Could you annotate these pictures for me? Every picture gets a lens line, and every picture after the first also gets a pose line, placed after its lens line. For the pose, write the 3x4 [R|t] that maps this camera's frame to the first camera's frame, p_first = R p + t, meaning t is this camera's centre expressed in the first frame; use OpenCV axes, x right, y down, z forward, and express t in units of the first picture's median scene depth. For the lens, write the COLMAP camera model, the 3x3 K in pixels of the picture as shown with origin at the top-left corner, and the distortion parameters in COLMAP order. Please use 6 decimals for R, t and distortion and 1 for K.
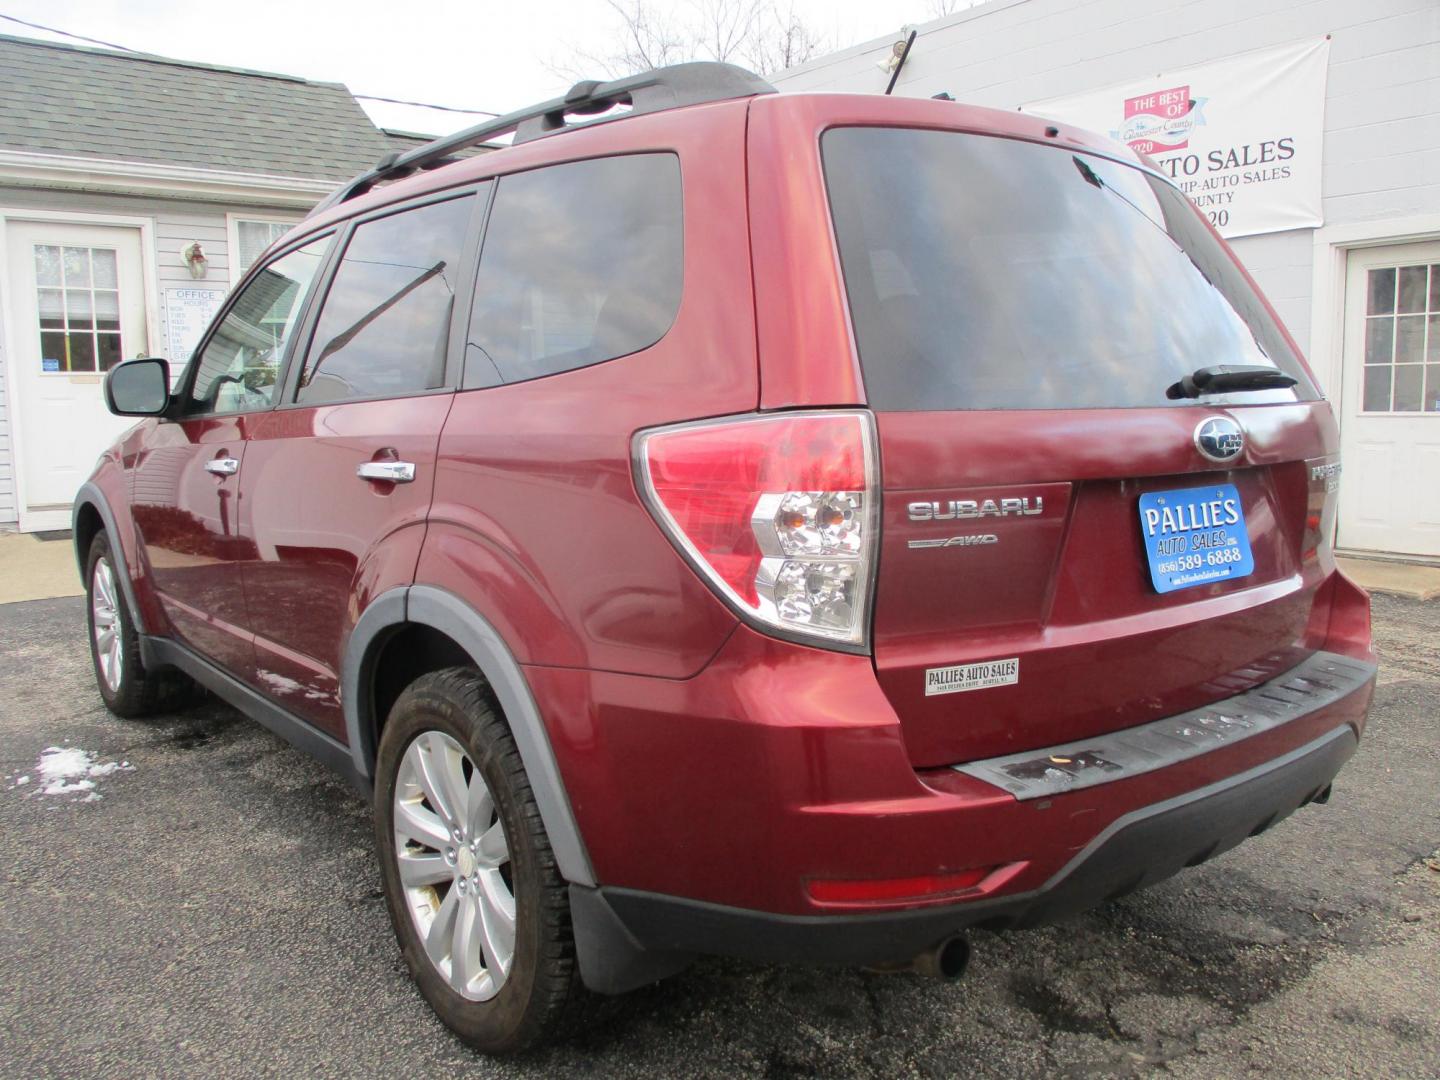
lens RADIAL K [[1196.1, 0, 717.8], [0, 1196.1, 537.5], [0, 0, 1]] dist [-0.028830, 0.002266]
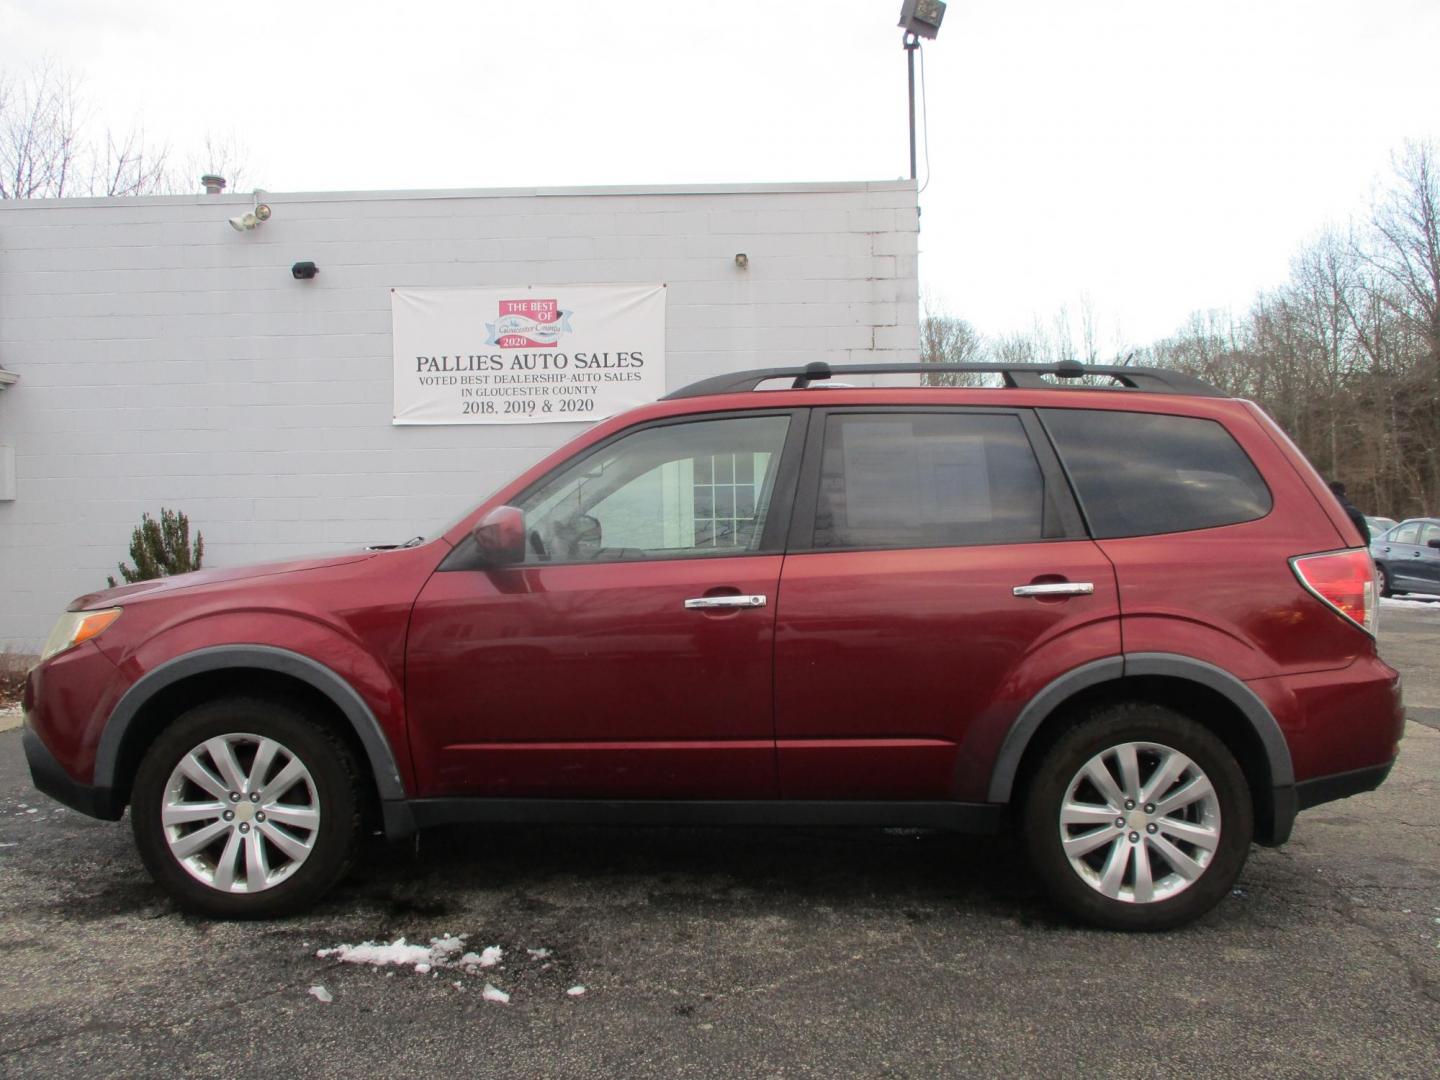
lens RADIAL K [[1196.1, 0, 717.8], [0, 1196.1, 537.5], [0, 0, 1]] dist [-0.028830, 0.002266]
pose [[0.673985, -0.005848, 0.738722, -1.310132], [0.085101, 0.993926, -0.069775, -0.068826], [-0.733827, 0.109893, 0.670389, 0.123569]]
